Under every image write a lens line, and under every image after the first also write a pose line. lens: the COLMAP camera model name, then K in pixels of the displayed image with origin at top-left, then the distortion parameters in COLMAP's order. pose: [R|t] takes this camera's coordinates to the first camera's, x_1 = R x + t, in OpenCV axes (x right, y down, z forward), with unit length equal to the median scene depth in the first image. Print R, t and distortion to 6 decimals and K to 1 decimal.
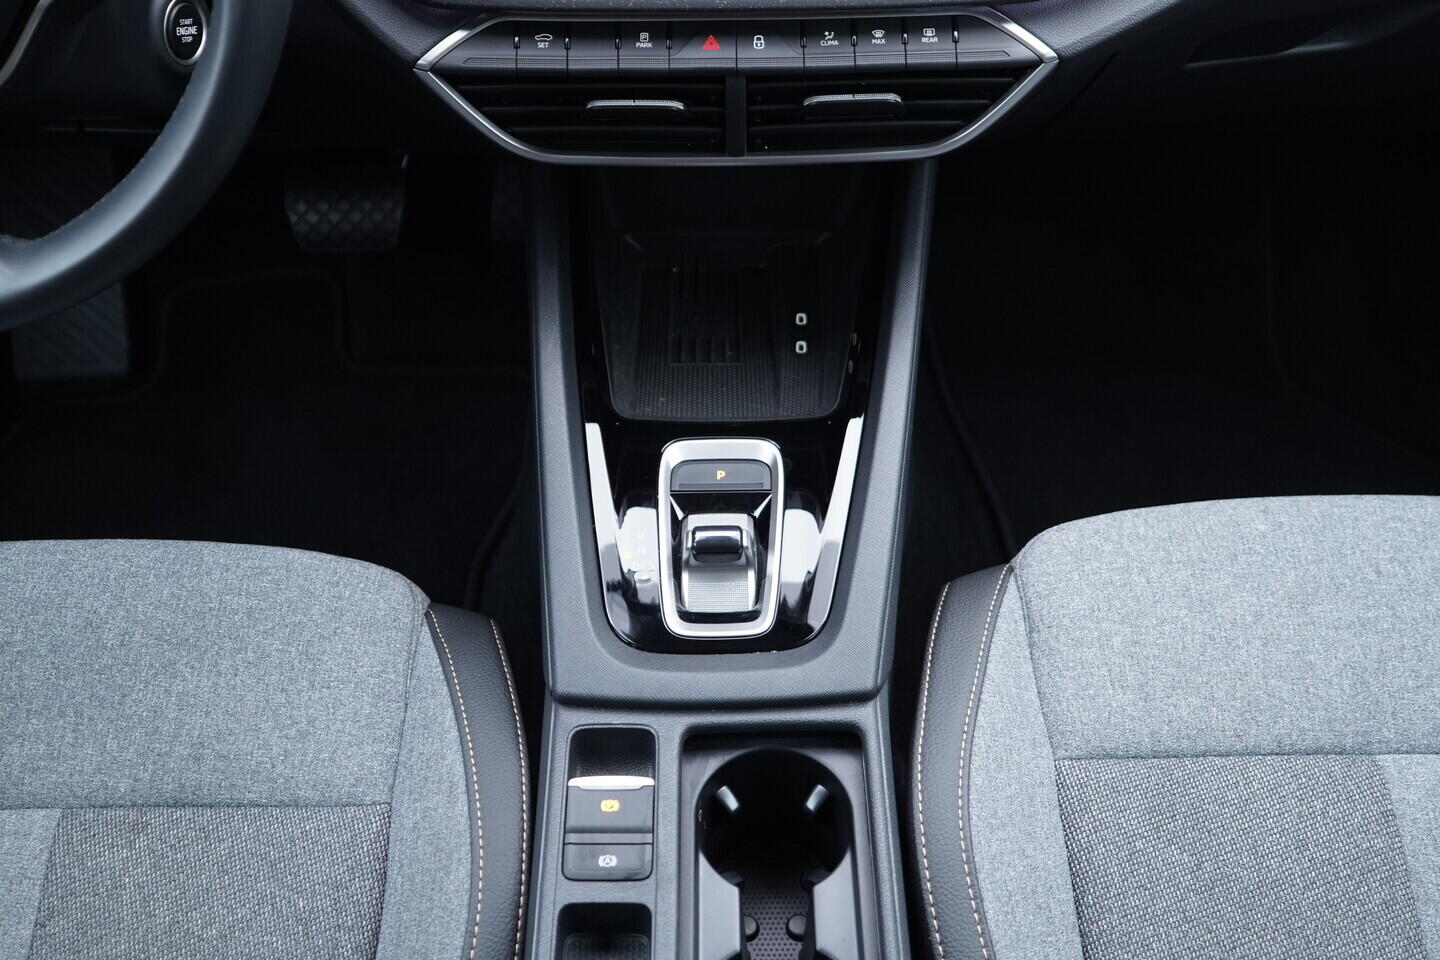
lens RADIAL K [[1488.7, 0, 720.0], [0, 1488.7, 479.9], [0, 0, 1]] dist [0.010836, 0.000000]
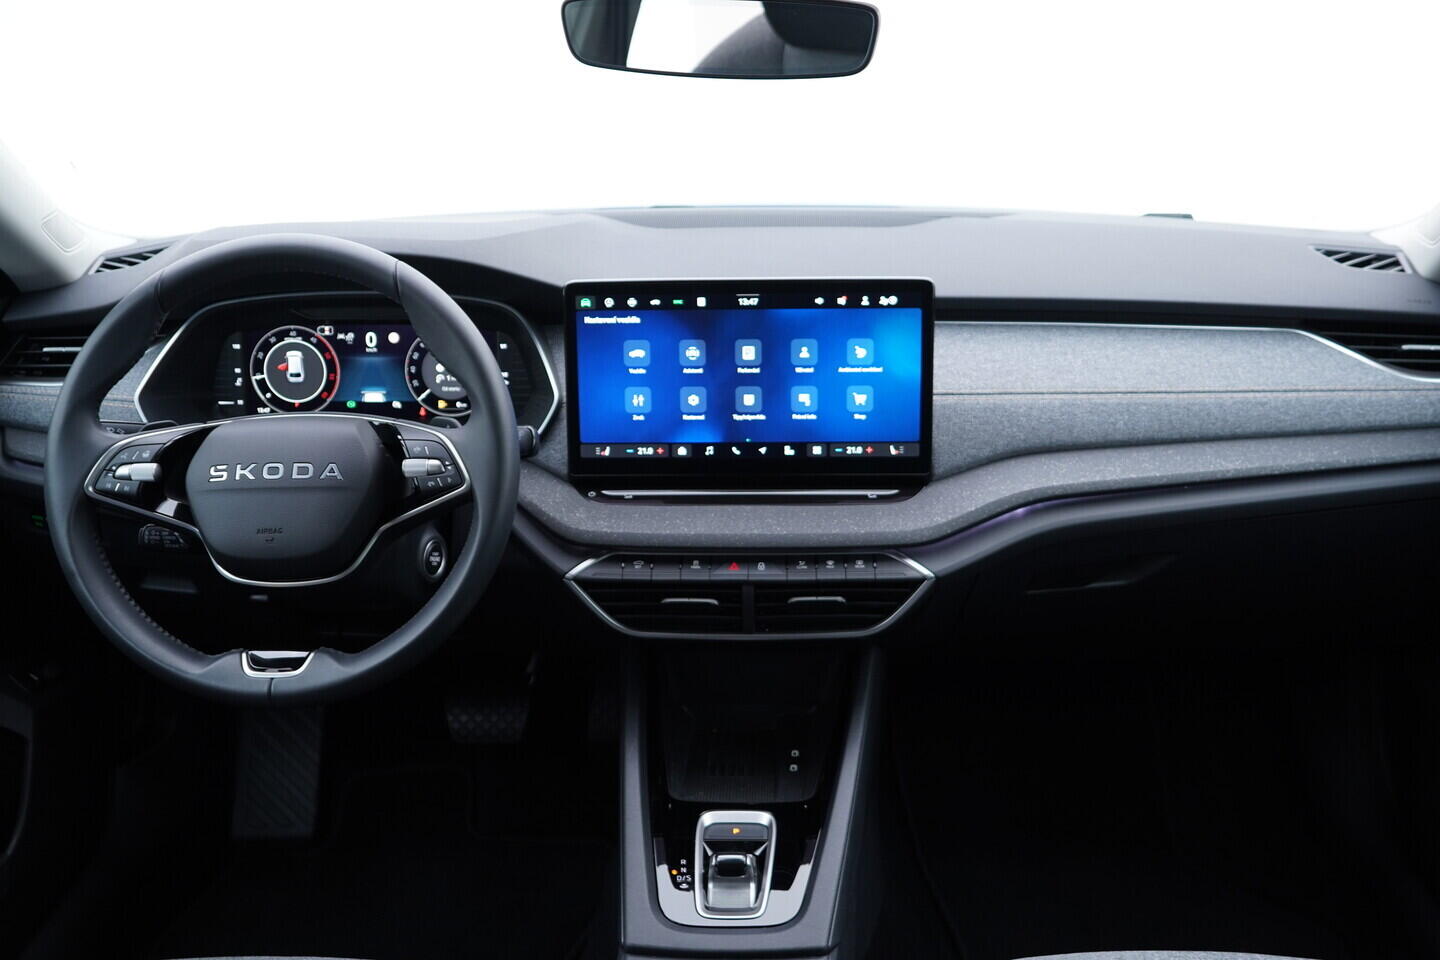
lens RADIAL K [[1488.7, 0, 718.9], [0, 1488.7, 482.8], [0, 0, 1]] dist [0.010836, 0.000000]
pose [[0.998754, 0.009117, -0.049074, 0.059291], [-0.028670, 0.909590, -0.414517, 0.331006], [0.040858, 0.415407, 0.908718, -0.607550]]
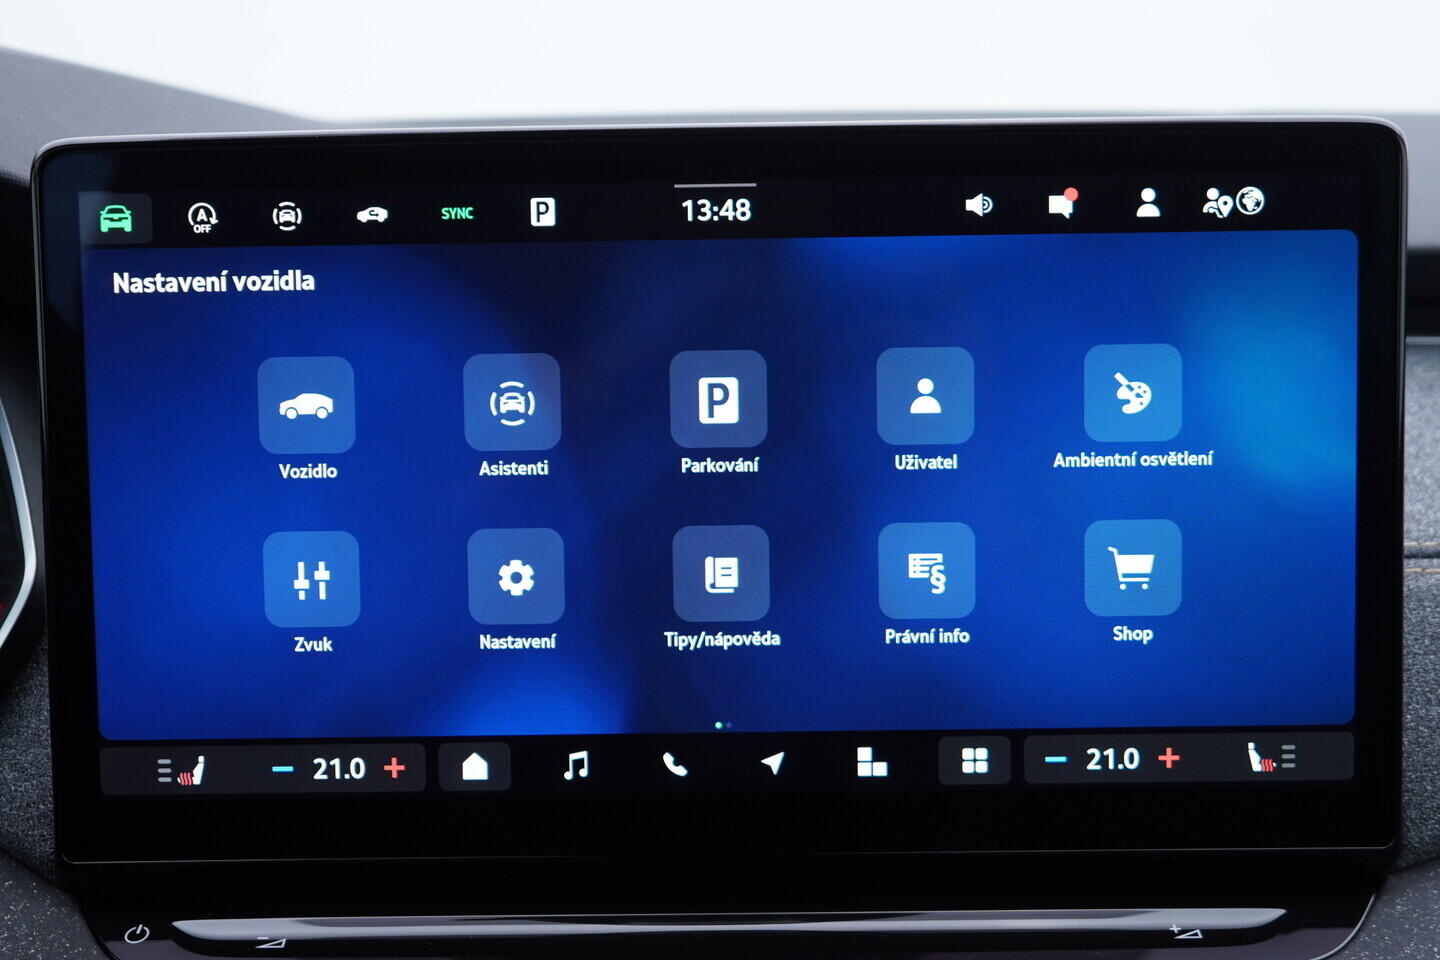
lens RADIAL K [[1488.7, 0, 714.0], [0, 1488.7, 488.4], [0, 0, 1]] dist [0.010836, 0.000000]
pose [[0.999928, -0.002776, -0.011654, 0.012945], [-0.004187, 0.830463, -0.557057, -0.219636], [0.011225, 0.557066, 0.830392, 0.488040]]
